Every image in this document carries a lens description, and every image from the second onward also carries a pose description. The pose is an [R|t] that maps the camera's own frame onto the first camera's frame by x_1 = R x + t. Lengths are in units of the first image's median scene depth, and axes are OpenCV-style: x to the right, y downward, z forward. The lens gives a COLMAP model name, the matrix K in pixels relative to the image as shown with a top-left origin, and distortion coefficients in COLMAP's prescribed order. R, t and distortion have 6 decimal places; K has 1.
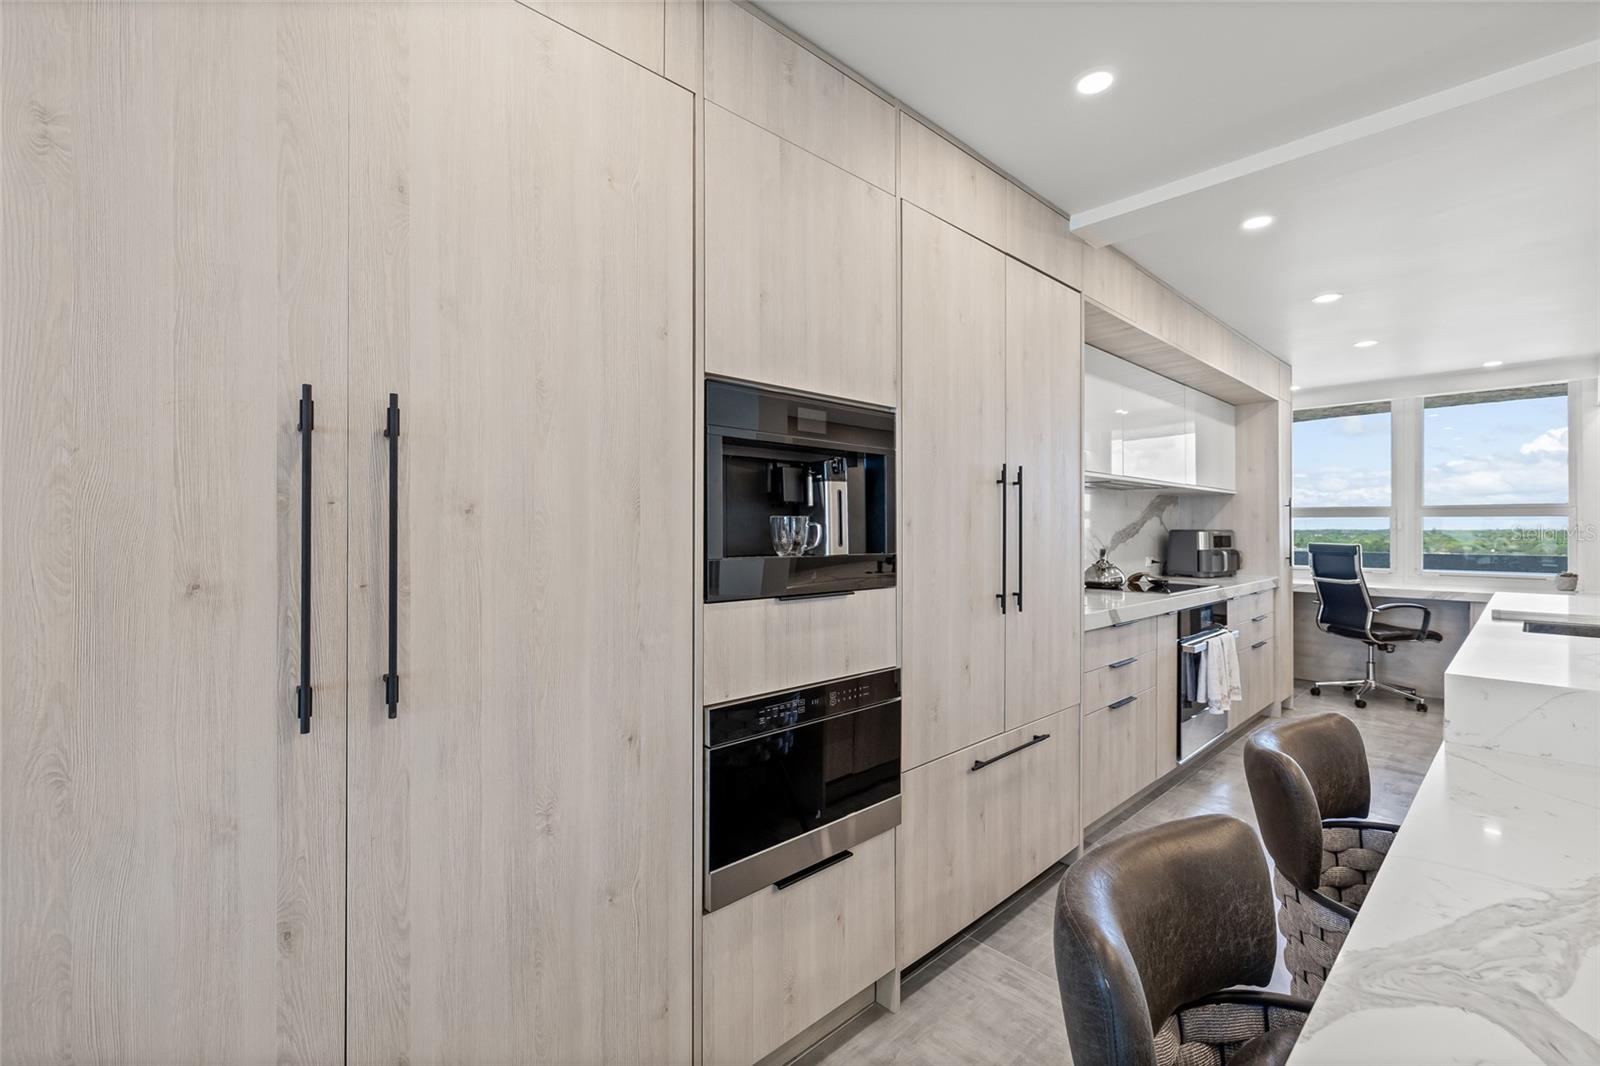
lens RADIAL K [[684.4, 0, 789.9], [0, 684.4, 528.0], [0, 0, 1]] dist [-0.000432, 0.000094]
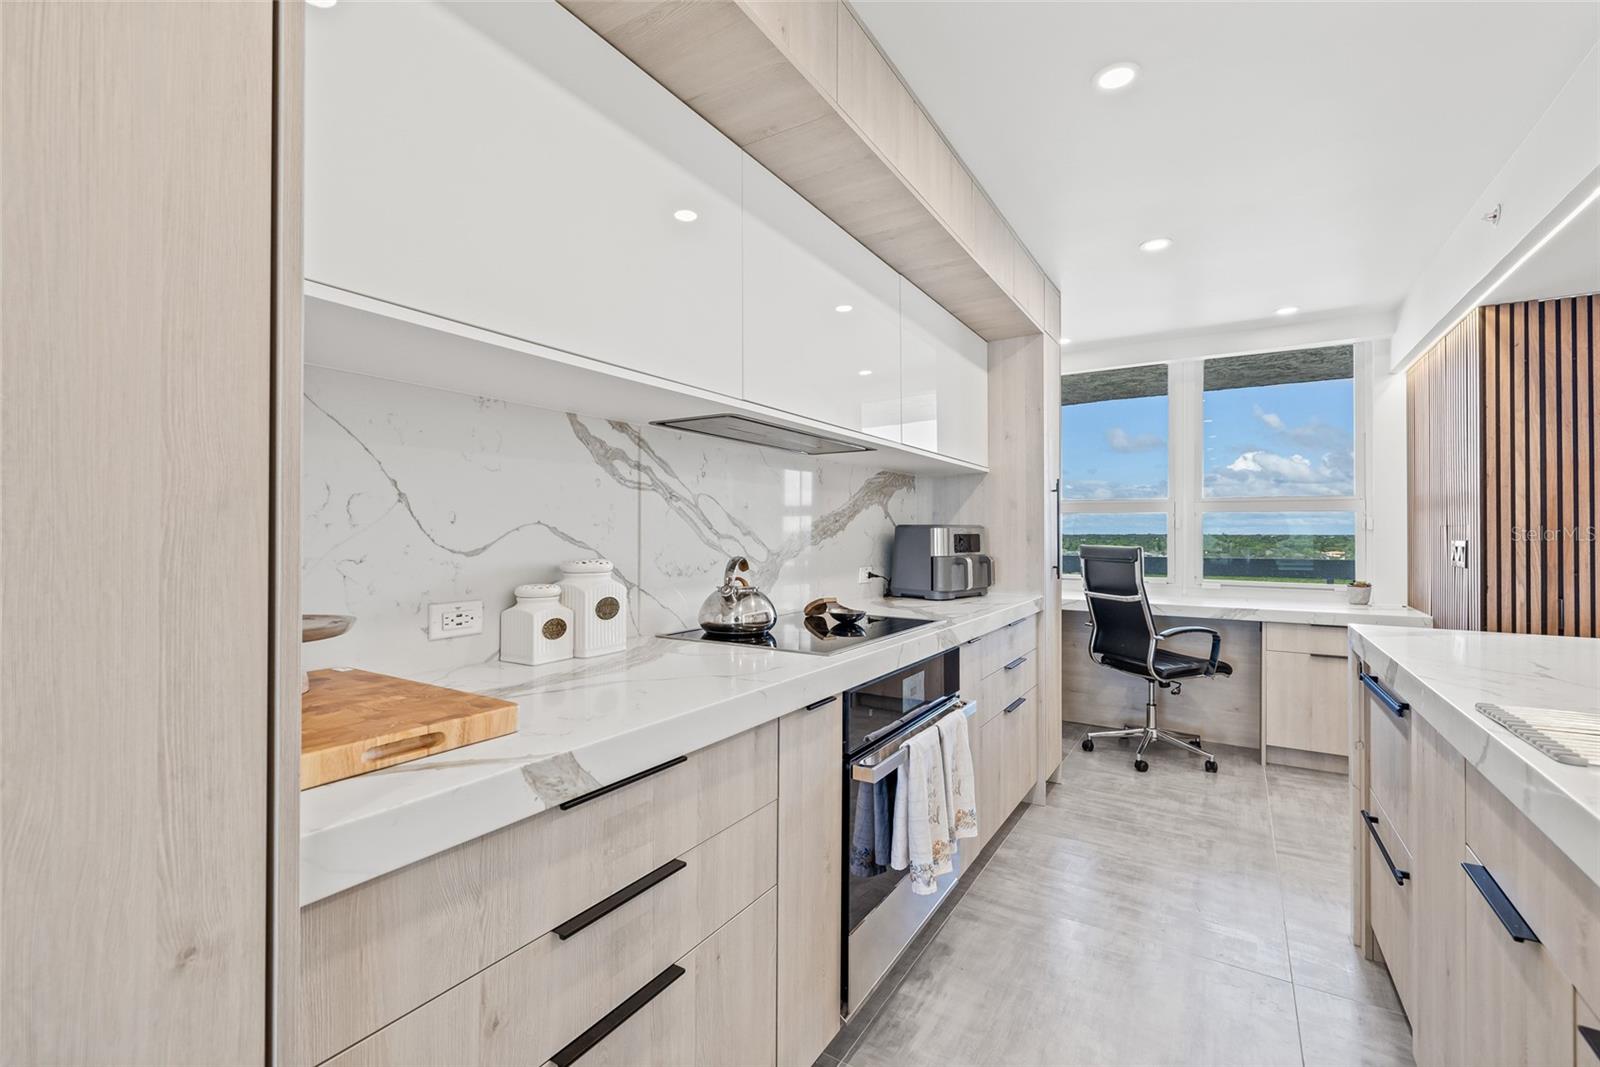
lens RADIAL K [[684.4, 0, 798.7], [0, 684.4, 528.9], [0, 0, 1]] dist [-0.000432, 0.000094]
pose [[0.965258, 0.004081, 0.261268, 0.390358], [-0.003373, 0.999989, -0.003160, 0.011302], [-0.261278, 0.002169, 0.965261, 0.526380]]
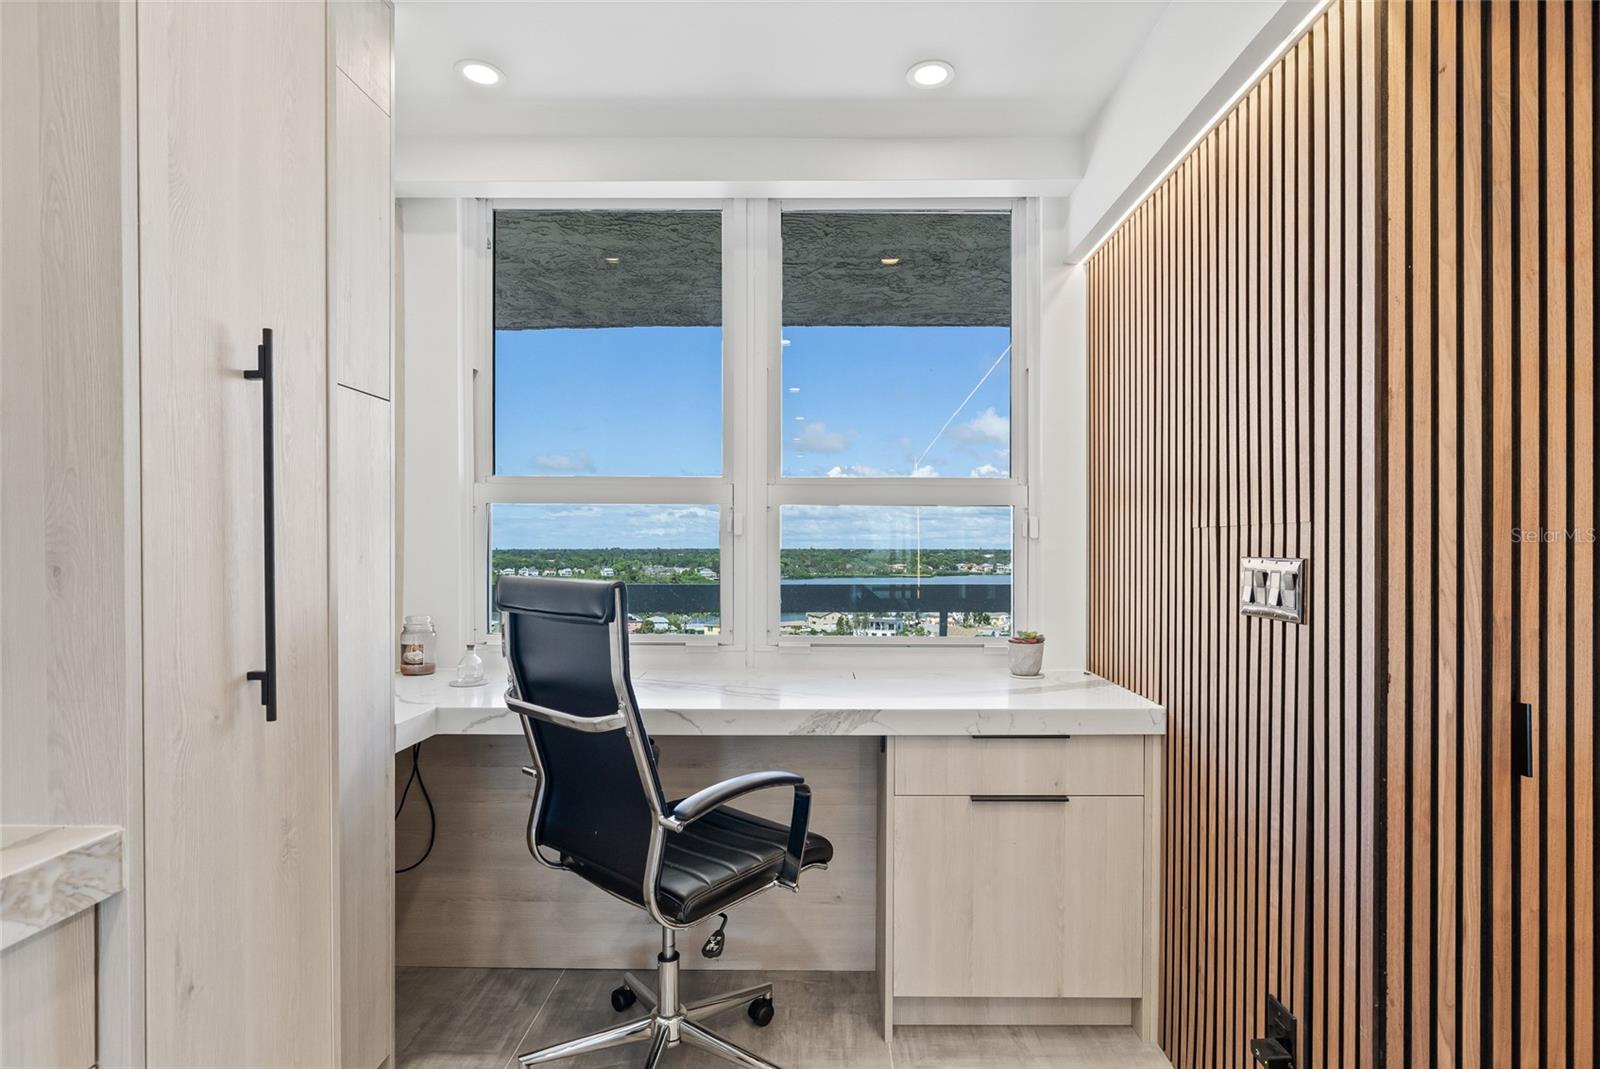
lens RADIAL K [[789.6, 0, 815.9], [0, 789.6, 550.1], [0, 0, 1]] dist [0.006889, 0.000947]
pose [[0.678528, -0.002248, 0.734571, 0.881630], [-0.002246, 0.999984, 0.005135, 0.013768], [-0.734571, -0.005135, 0.678512, 0.988943]]
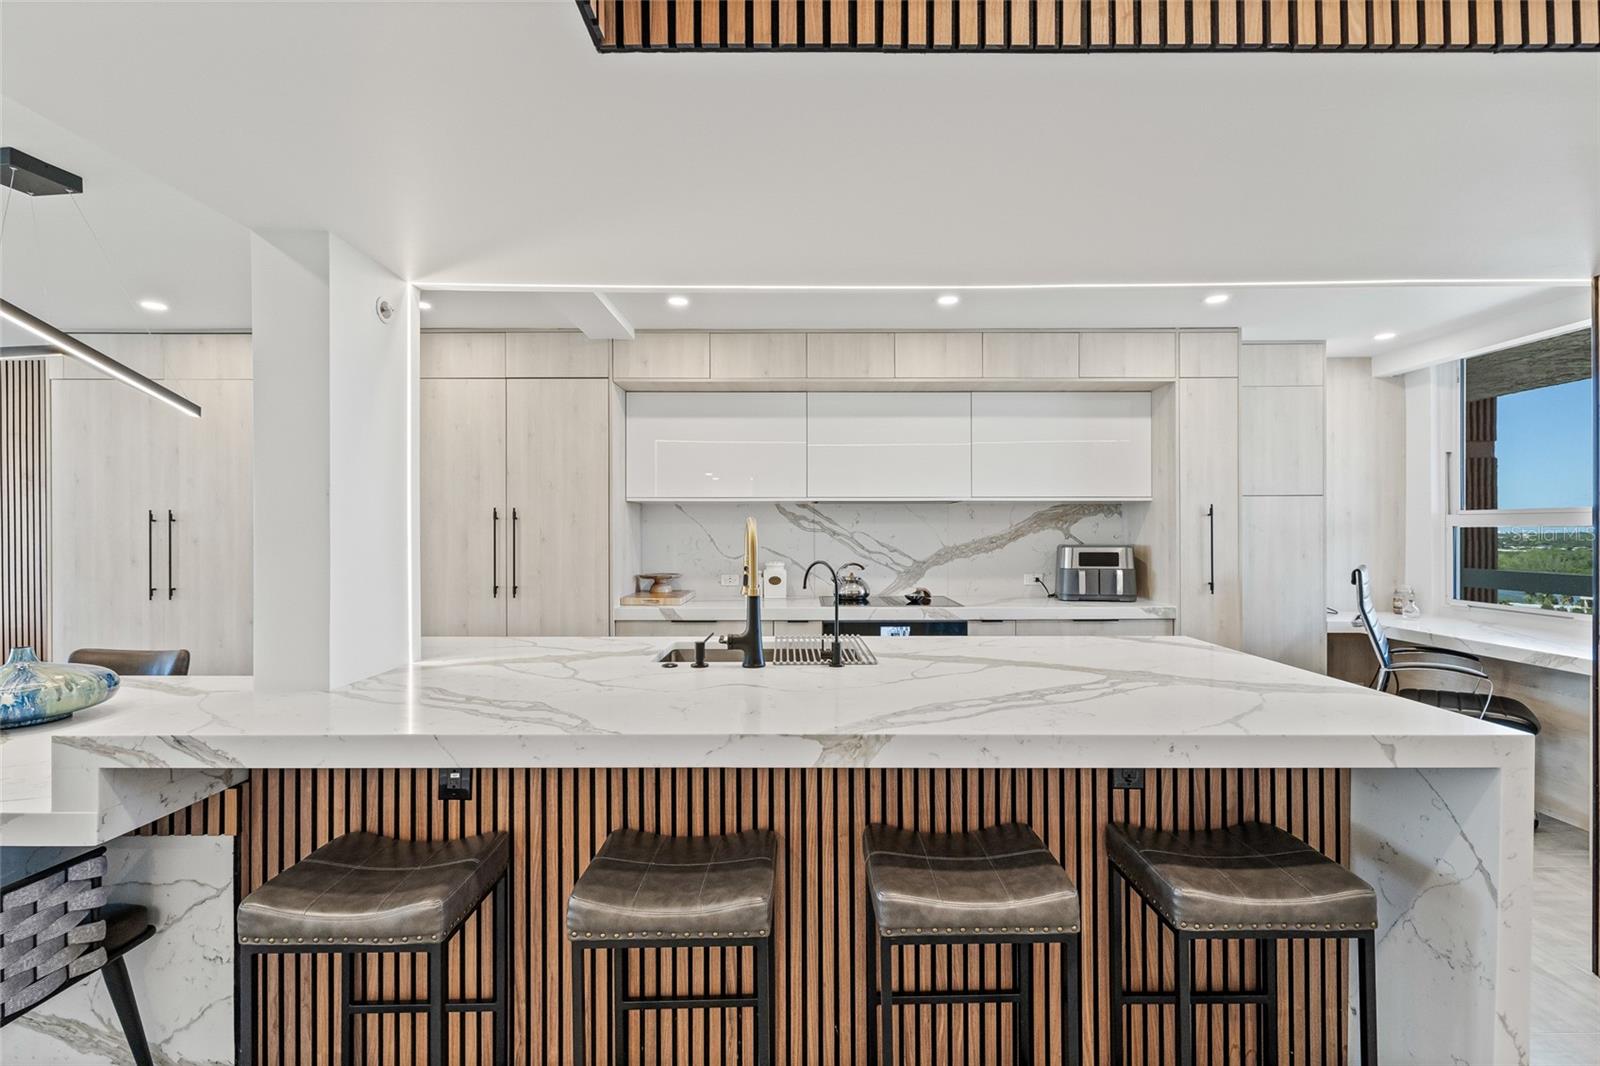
lens RADIAL K [[684.4, 0, 800.4], [0, 684.4, 532.8], [0, 0, 1]] dist [-0.000432, 0.000094]
pose [[0.744429, 0.000648, -0.667701, 1.169969], [0.004644, 0.999970, 0.006149, -0.025062], [0.667685, -0.007679, 0.744404, 0.165801]]
